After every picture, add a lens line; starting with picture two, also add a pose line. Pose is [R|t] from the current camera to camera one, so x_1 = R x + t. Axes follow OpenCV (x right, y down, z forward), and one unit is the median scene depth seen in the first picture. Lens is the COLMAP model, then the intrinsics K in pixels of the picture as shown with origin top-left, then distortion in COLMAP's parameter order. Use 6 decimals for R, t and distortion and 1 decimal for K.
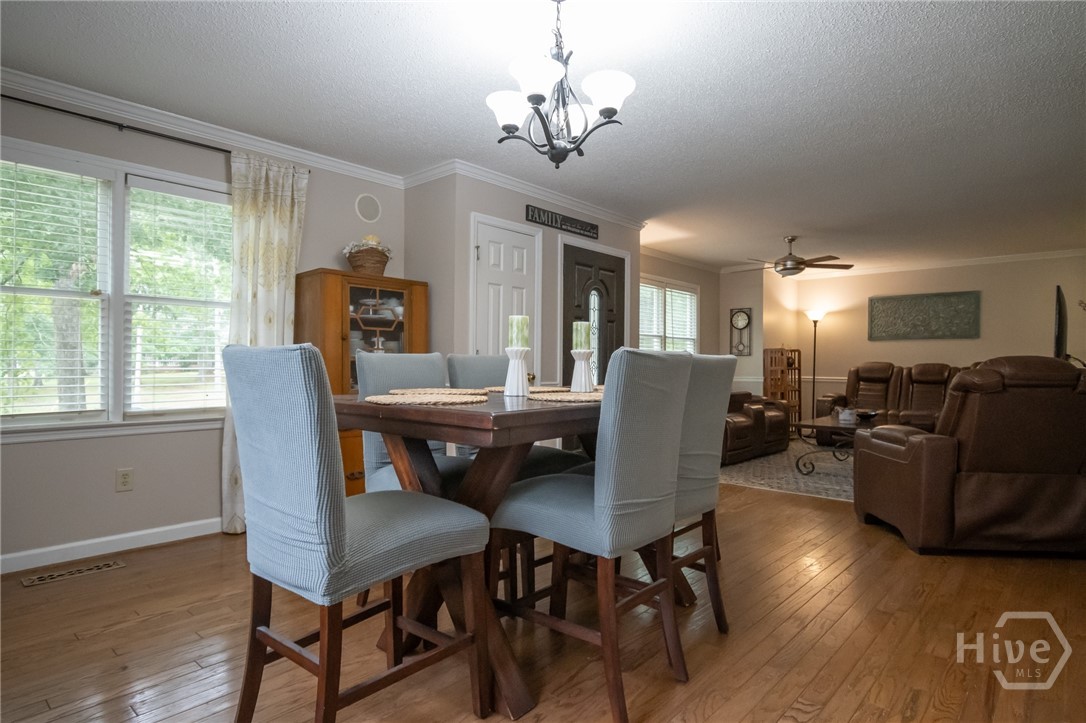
lens RADIAL K [[584.2, 0, 543.0], [0, 584.2, 361.5], [0, 0, 1]] dist [-0.002419, -0.001056]
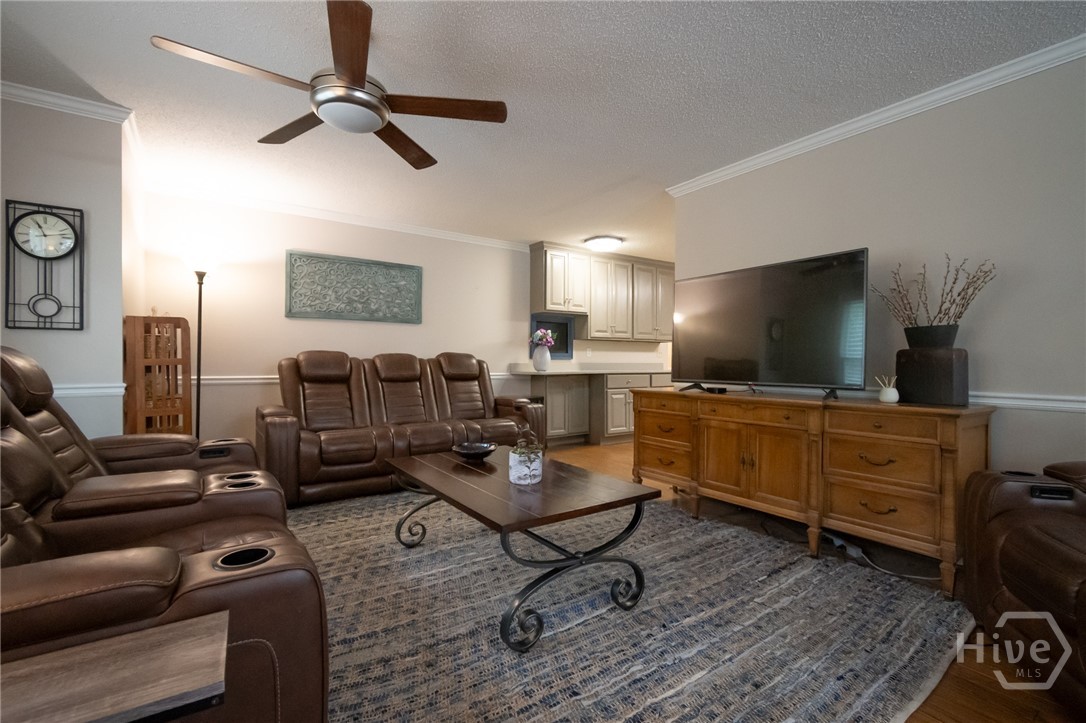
lens RADIAL K [[482.2, 0, 545.5], [0, 482.2, 362.6], [0, 0, 1]] dist [0.011753, -0.009049]
pose [[0.218033, -0.010679, 0.975883, 0.107481], [-0.010226, 0.999860, 0.013226, 0.004301], [-0.975888, -0.012863, 0.217893, 0.646642]]
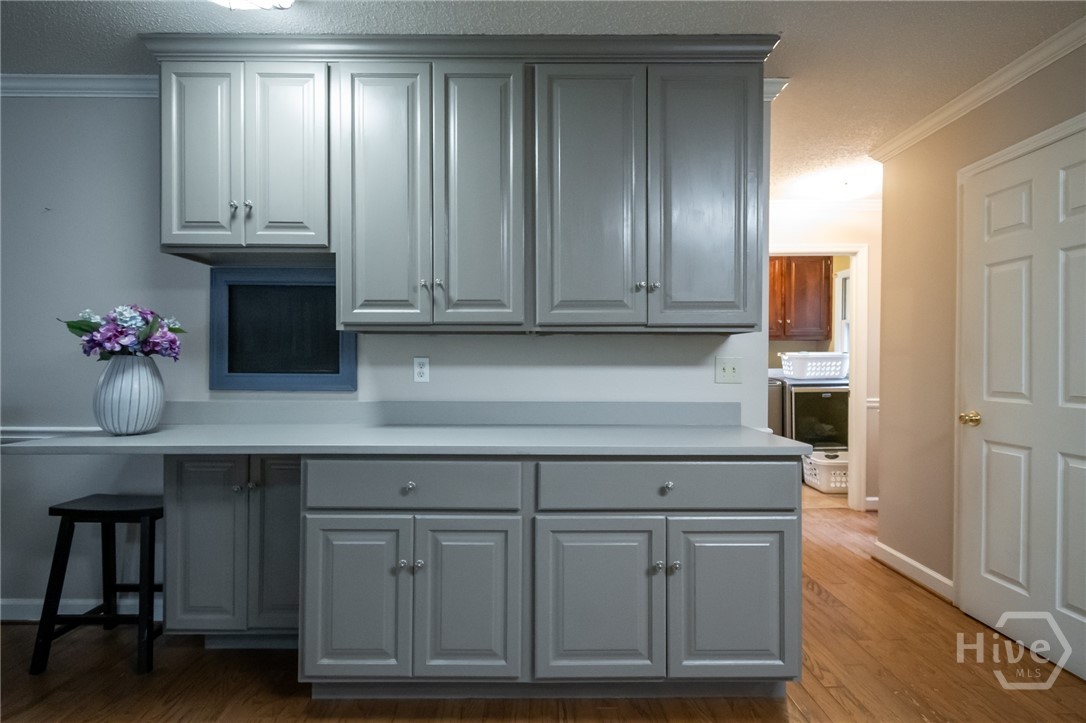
lens RADIAL K [[509.5, 0, 543.0], [0, 509.5, 361.5], [0, 0, 1]] dist [0.001154, -0.000384]
pose [[0.732599, -0.003642, 0.680651, 0.789146], [-0.003974, 0.999946, 0.009628, -0.011443], [-0.680649, -0.009759, 0.732545, 0.490613]]
